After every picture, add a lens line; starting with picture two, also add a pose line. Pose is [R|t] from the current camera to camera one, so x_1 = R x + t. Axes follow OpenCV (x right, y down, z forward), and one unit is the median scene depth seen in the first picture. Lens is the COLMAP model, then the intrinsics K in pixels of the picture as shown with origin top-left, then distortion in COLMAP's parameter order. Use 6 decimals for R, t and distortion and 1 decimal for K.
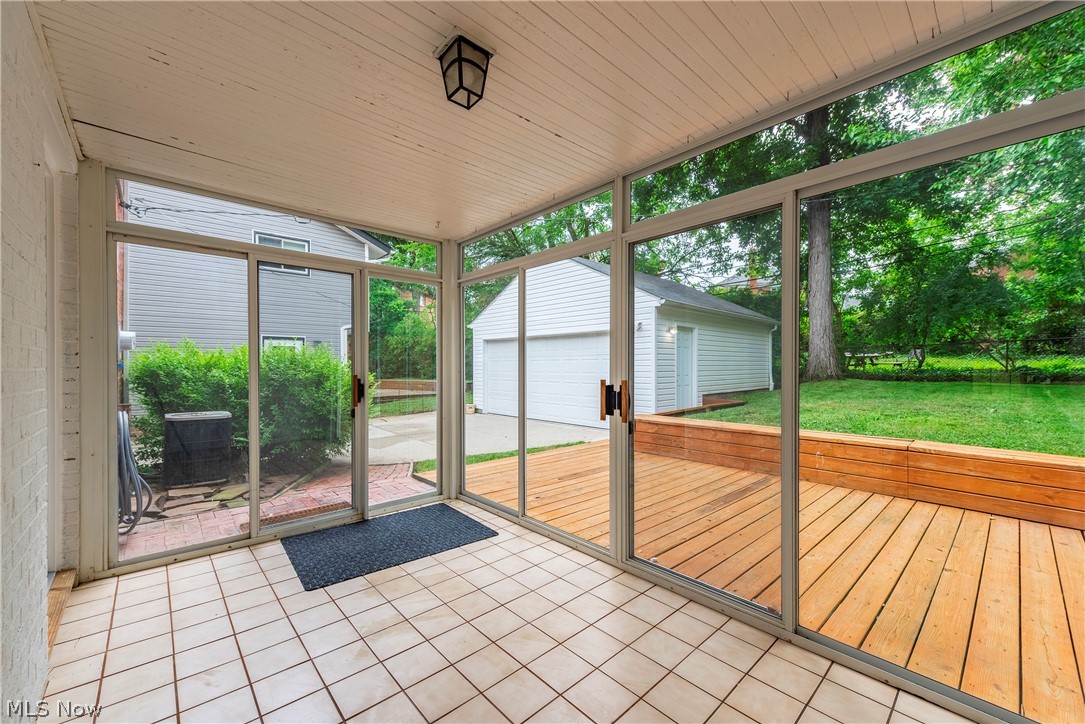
lens RADIAL K [[433.3, 0, 540.7], [0, 433.3, 364.6], [0, 0, 1]] dist [0.009518, -0.004550]
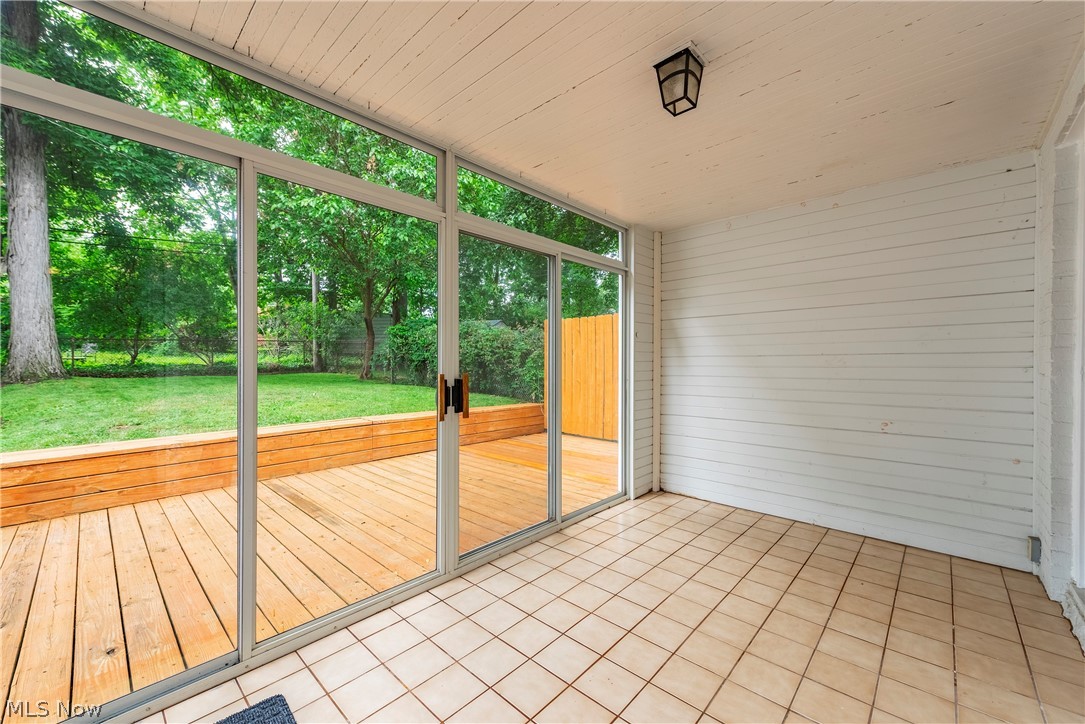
lens RADIAL K [[433.3, 0, 540.7], [0, 433.3, 364.6], [0, 0, 1]] dist [0.009518, -0.004550]
pose [[-0.106850, -0.004553, 0.994265, -0.597862], [-0.004010, 0.999983, 0.004149, 0.008386], [-0.994267, -0.003543, -0.106866, 0.726109]]
